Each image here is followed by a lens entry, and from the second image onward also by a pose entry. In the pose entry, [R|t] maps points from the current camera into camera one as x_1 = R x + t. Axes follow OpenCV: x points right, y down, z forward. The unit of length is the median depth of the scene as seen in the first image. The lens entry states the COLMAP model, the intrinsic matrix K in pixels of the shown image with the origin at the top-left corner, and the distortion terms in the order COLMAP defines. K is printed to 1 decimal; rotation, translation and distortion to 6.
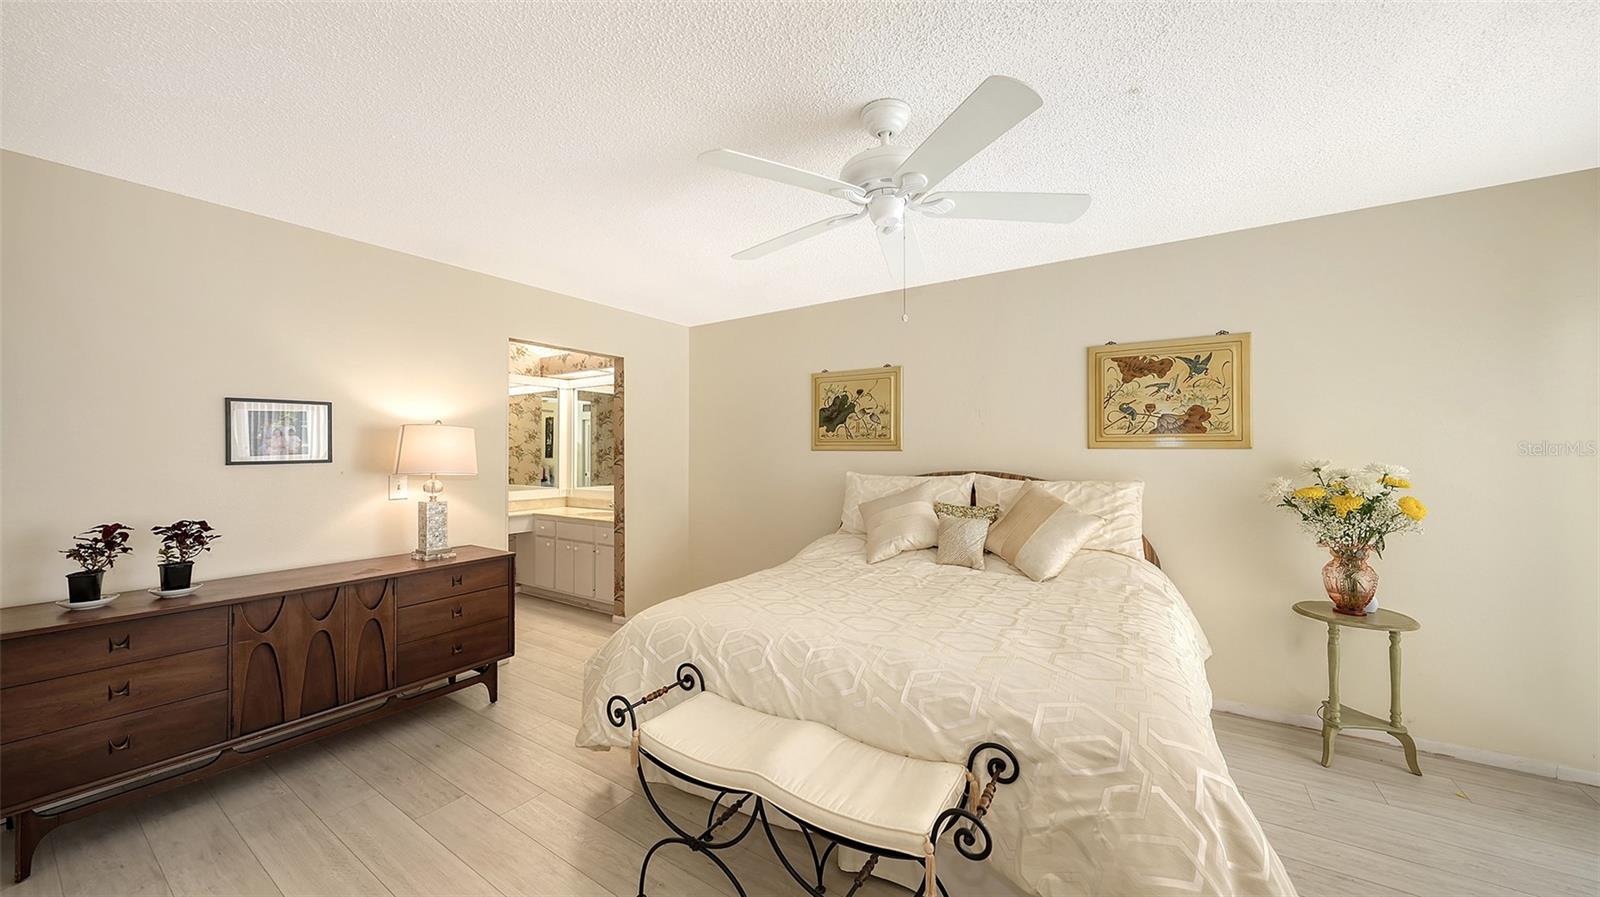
lens RADIAL K [[553.9, 0, 795.0], [0, 553.9, 448.8], [0, 0, 1]] dist [-0.000417, -0.000057]
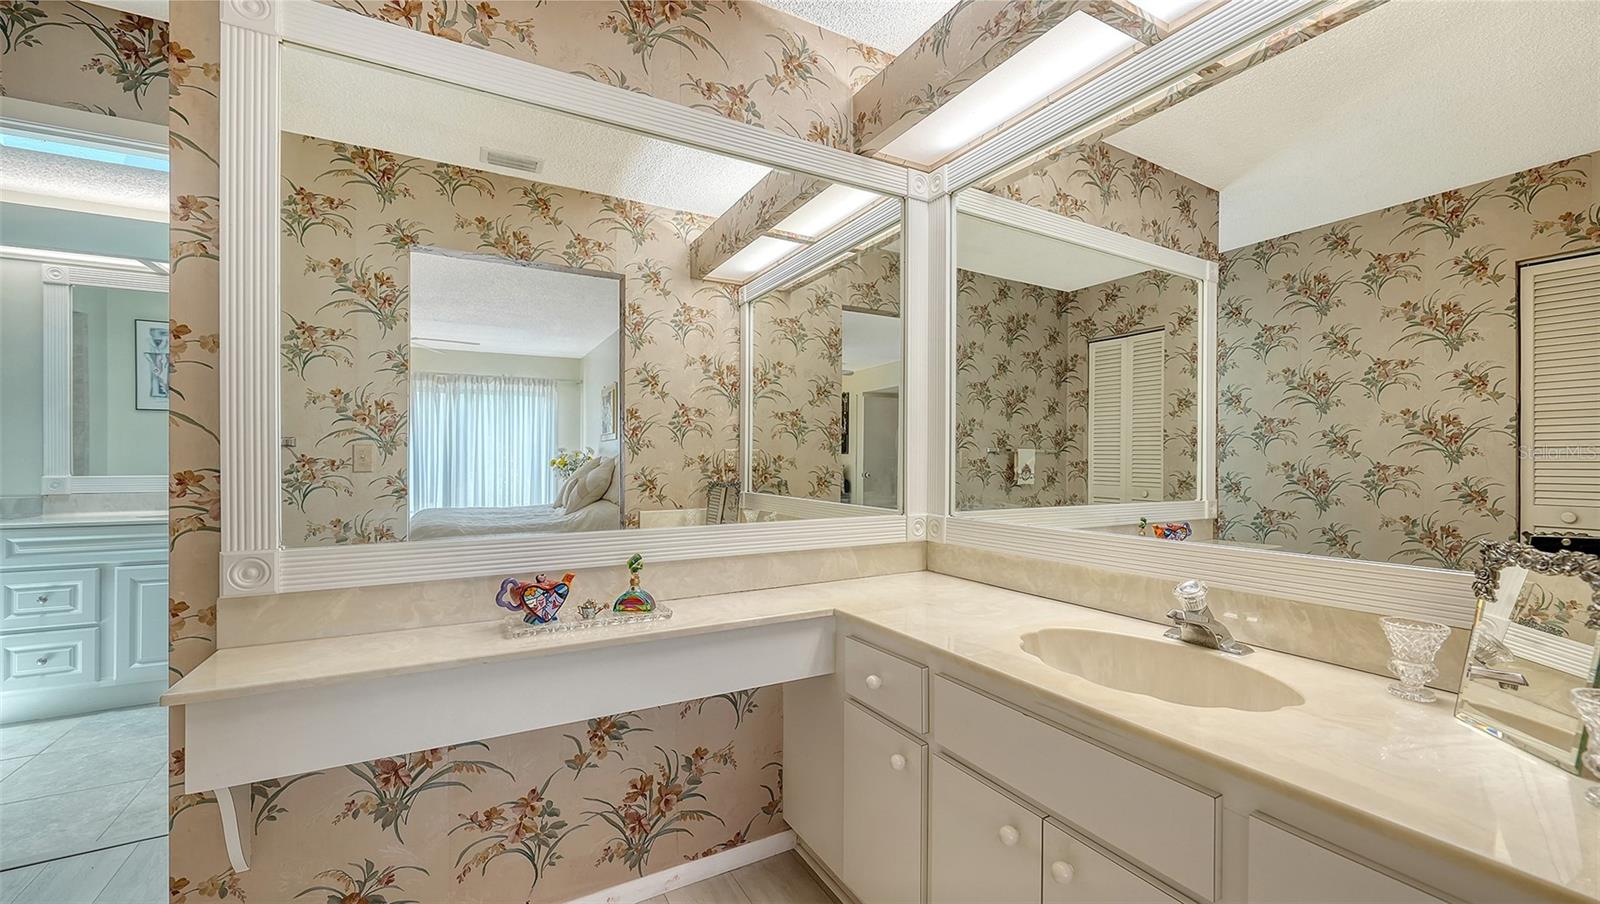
lens RADIAL K [[623.7, 0, 800.0], [0, 623.7, 457.1], [0, 0, 1]] dist [-0.002641, 0.000116]
pose [[0.890406, 0.002928, -0.455158, -0.316301], [-0.002250, 0.999995, 0.002031, 0.038512], [0.455162, -0.000784, 0.890408, 0.653236]]
